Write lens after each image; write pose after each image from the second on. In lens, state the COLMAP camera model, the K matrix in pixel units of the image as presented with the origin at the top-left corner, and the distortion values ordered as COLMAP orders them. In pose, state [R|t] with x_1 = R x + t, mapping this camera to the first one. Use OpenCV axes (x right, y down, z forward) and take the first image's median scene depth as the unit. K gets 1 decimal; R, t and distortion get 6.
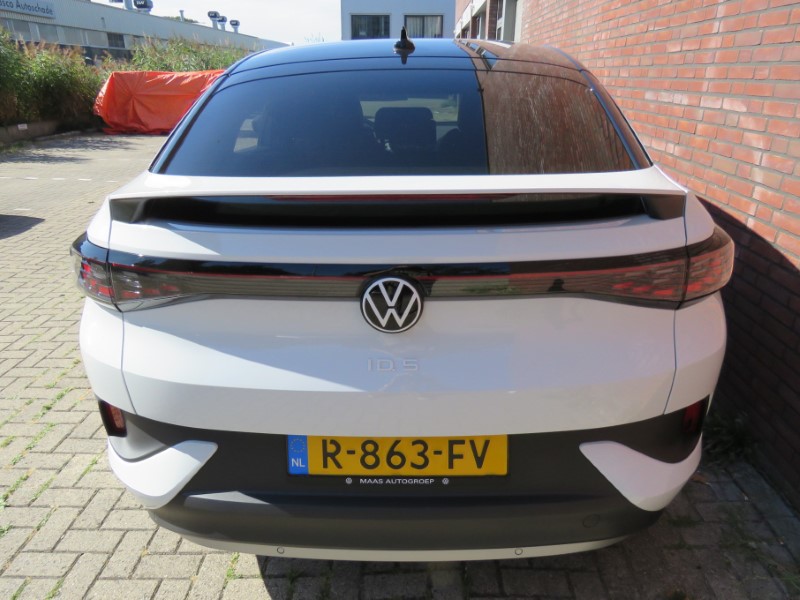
lens RADIAL K [[583.6, 0, 400.5], [0, 583.6, 304.4], [0, 0, 1]] dist [-0.012333, -0.000099]
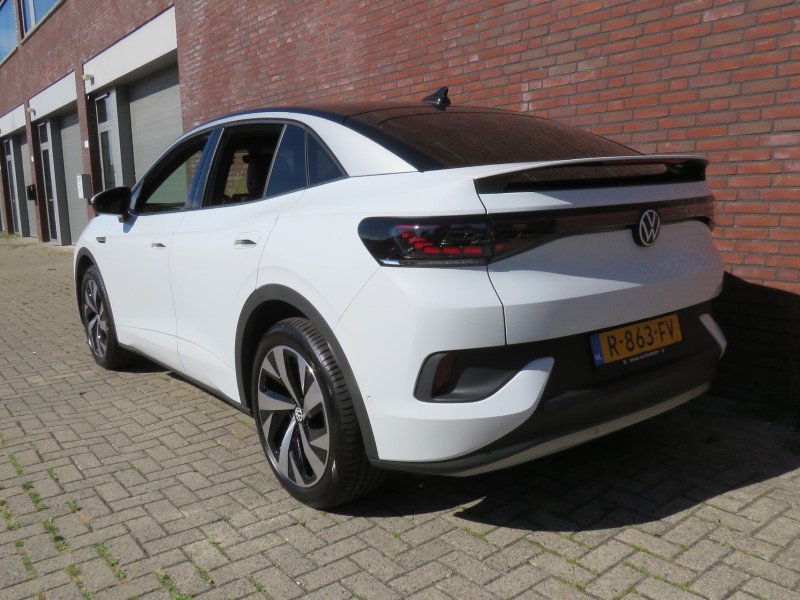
lens RADIAL K [[699.6, 0, 398.0], [0, 699.6, 296.5], [0, 0, 1]] dist [0.007423, 0.005853]
pose [[0.786293, -0.125071, 0.605062, -1.572224], [0.259652, 0.955513, -0.139912, 0.244781], [-0.560646, 0.267118, 0.783788, -0.093649]]
